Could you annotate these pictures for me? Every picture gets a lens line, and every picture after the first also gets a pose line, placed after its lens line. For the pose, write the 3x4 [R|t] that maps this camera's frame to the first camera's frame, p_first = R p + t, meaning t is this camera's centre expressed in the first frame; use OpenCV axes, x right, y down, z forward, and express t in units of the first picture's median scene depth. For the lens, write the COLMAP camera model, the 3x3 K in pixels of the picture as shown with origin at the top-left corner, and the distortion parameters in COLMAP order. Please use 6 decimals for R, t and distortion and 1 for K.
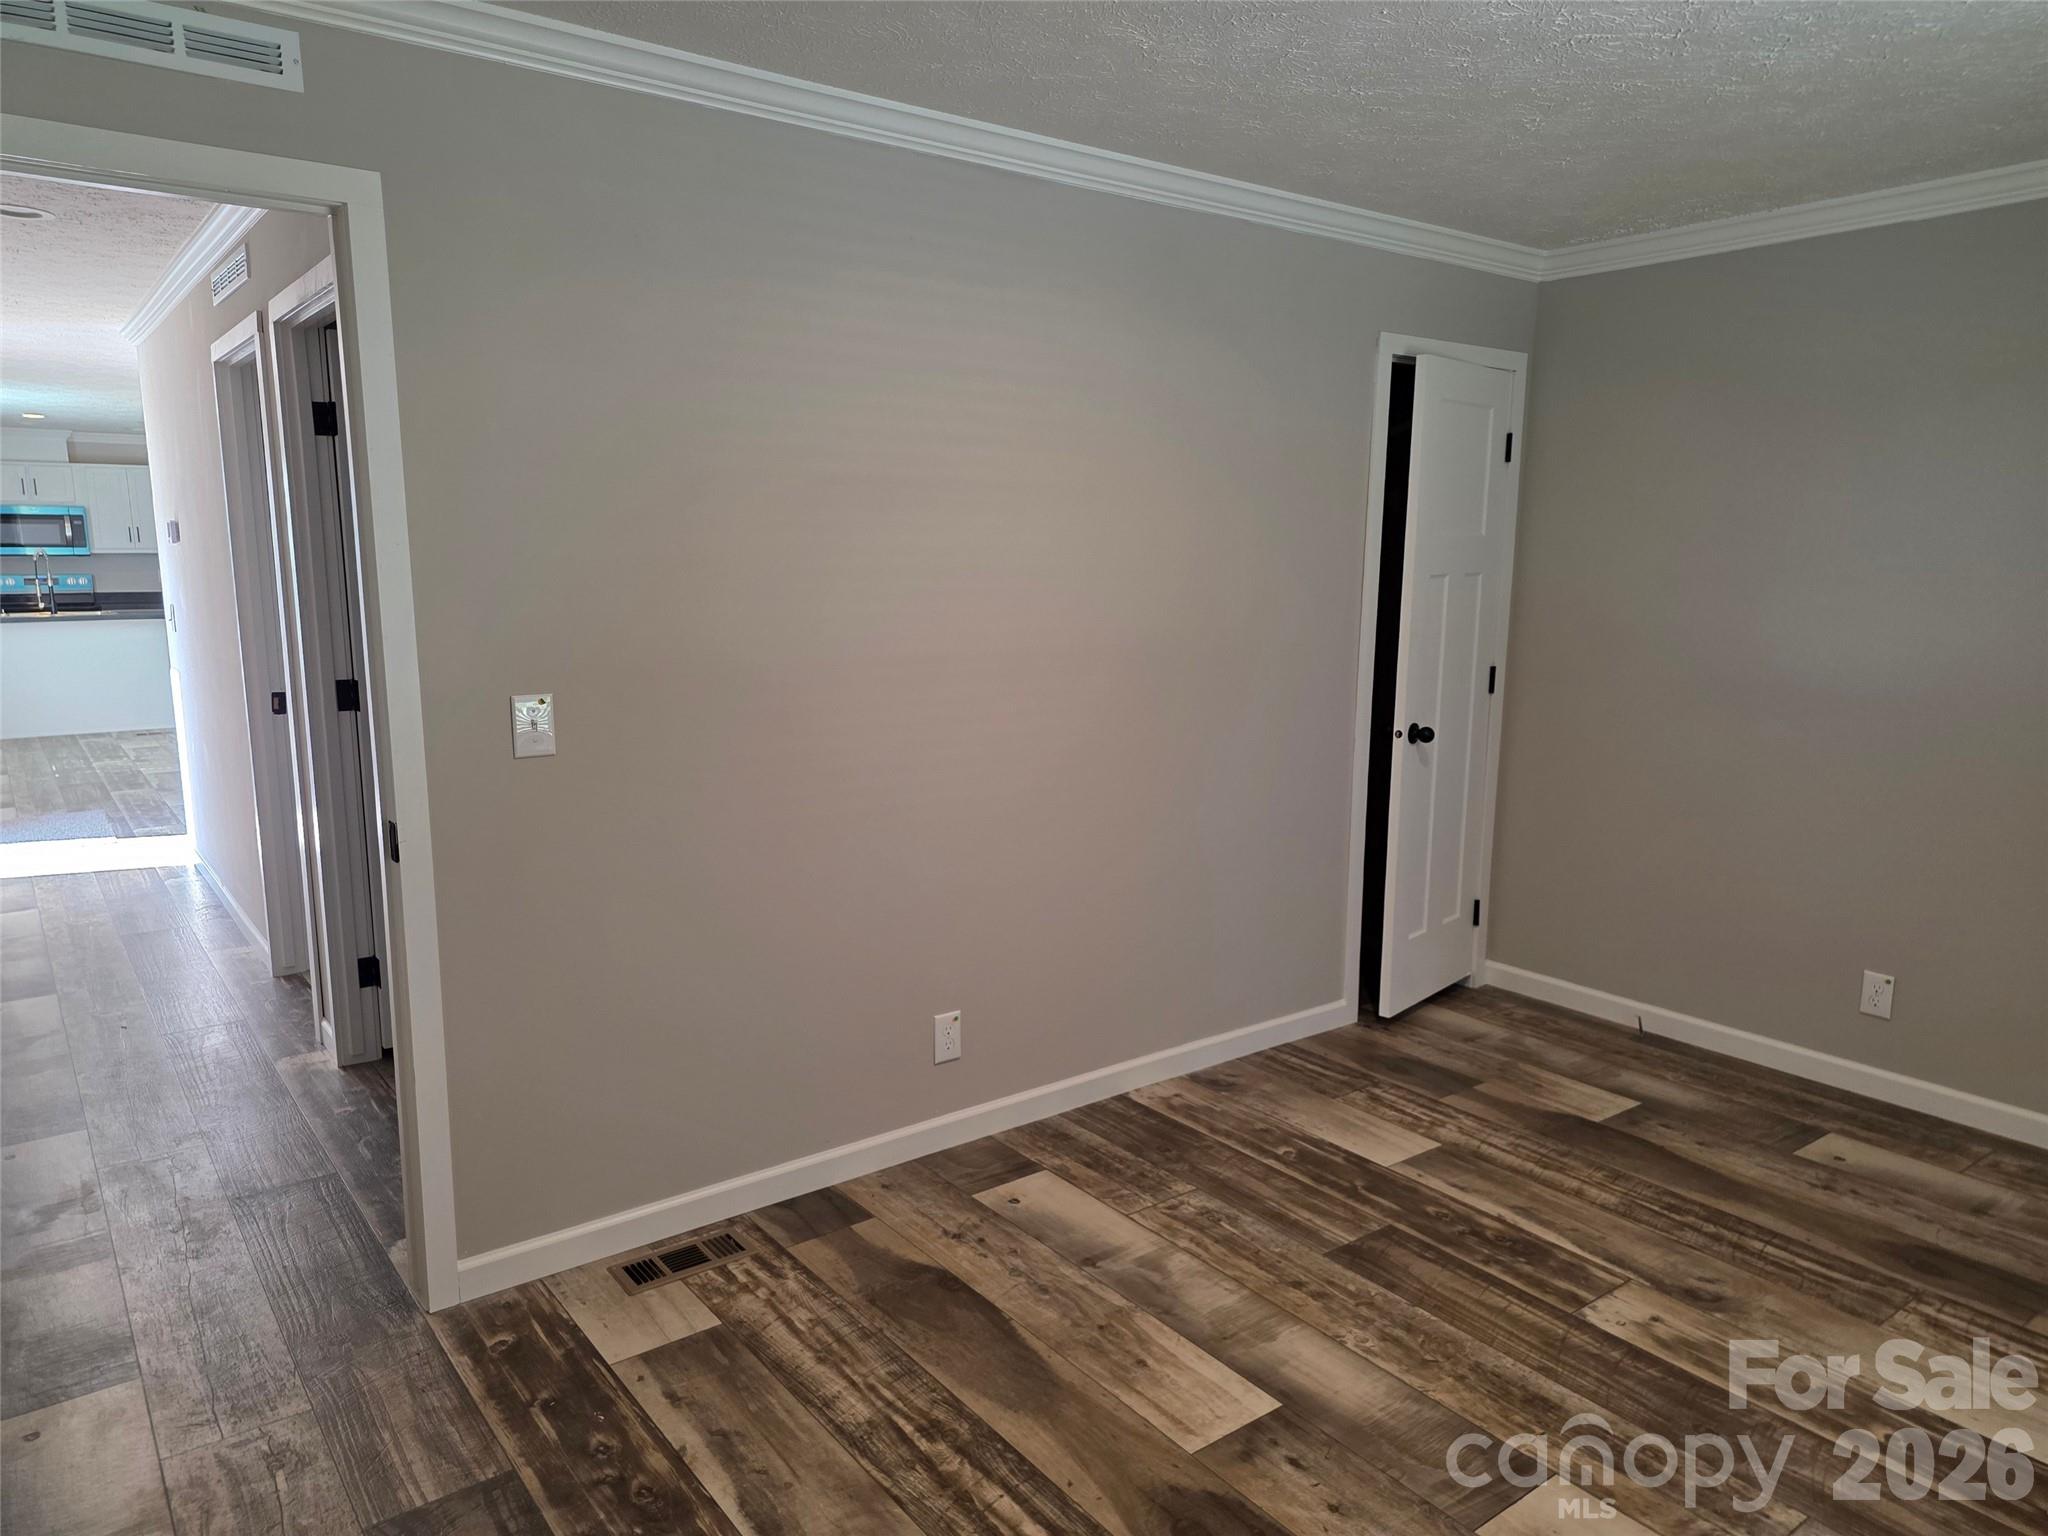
lens RADIAL K [[1386.8, 0, 1028.0], [0, 1386.8, 775.4], [0, 0, 1]] dist [0.055026, -0.030643]
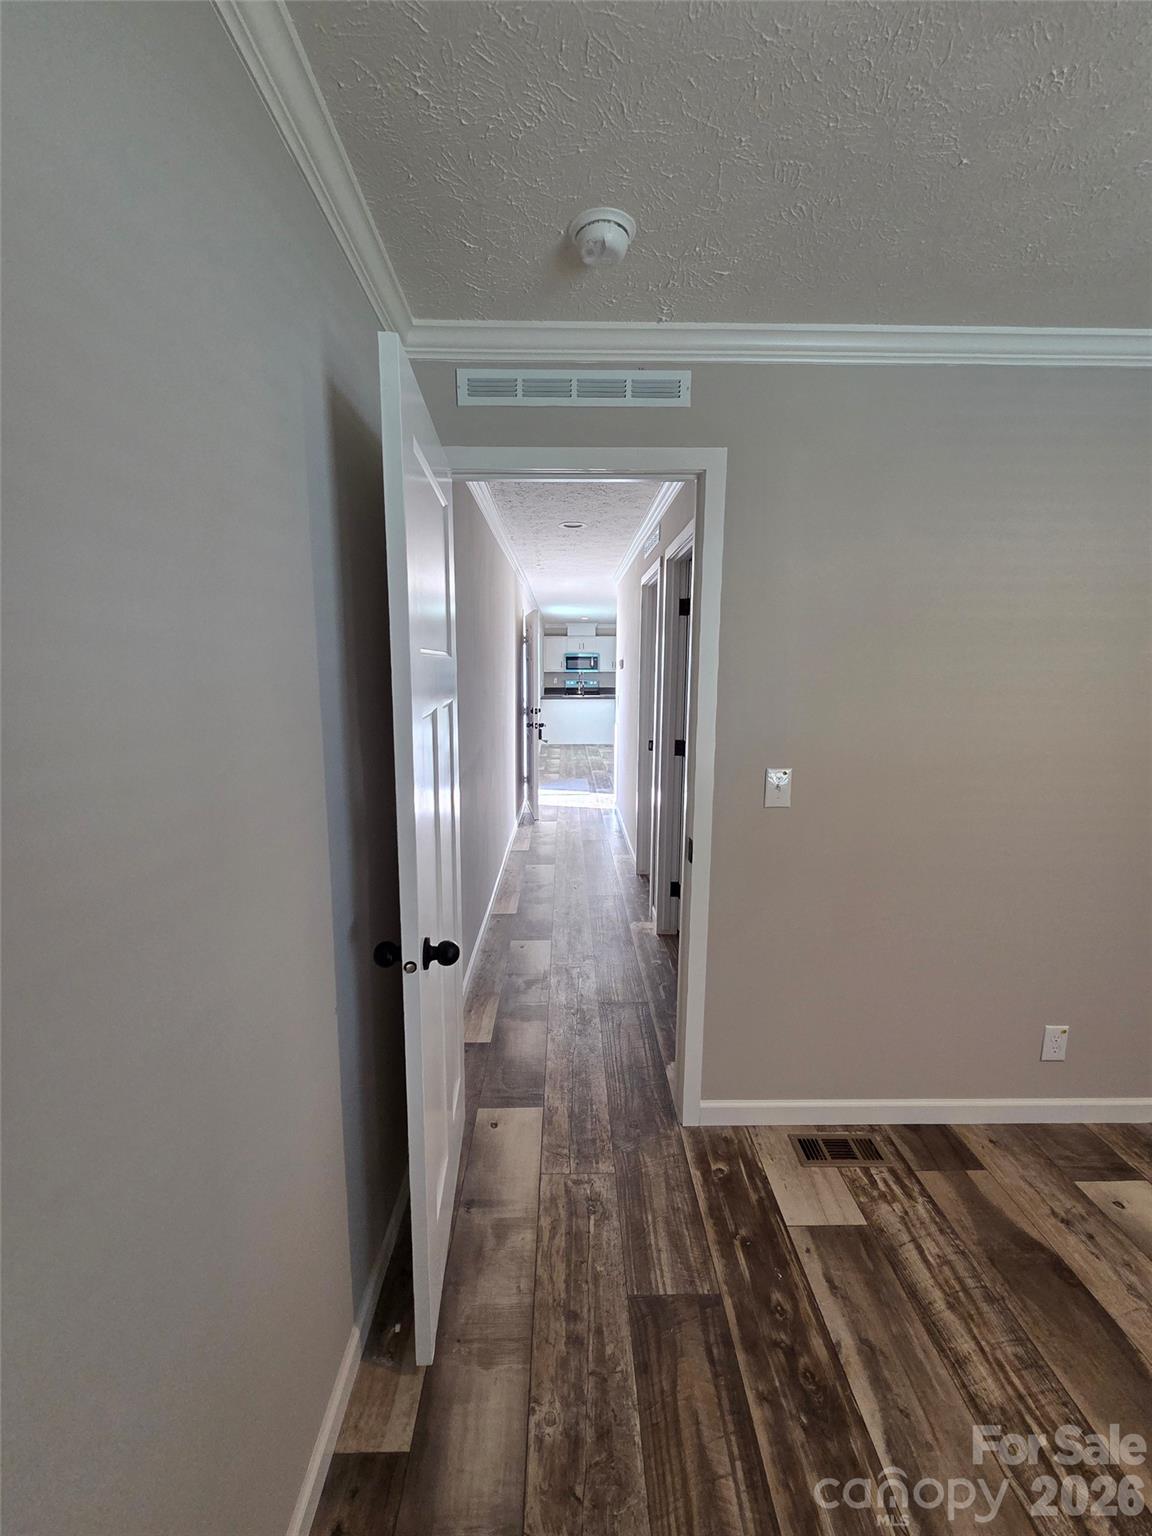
lens RADIAL K [[632.1, 0, 570.9], [0, 632.1, 763.9], [0, 0, 1]] dist [-0.000339, 0.000304]
pose [[0.805115, 0.093687, -0.585673, -0.128203], [-0.100850, 0.994691, 0.020479, -0.054396], [0.584482, 0.042577, 0.810289, 0.285578]]
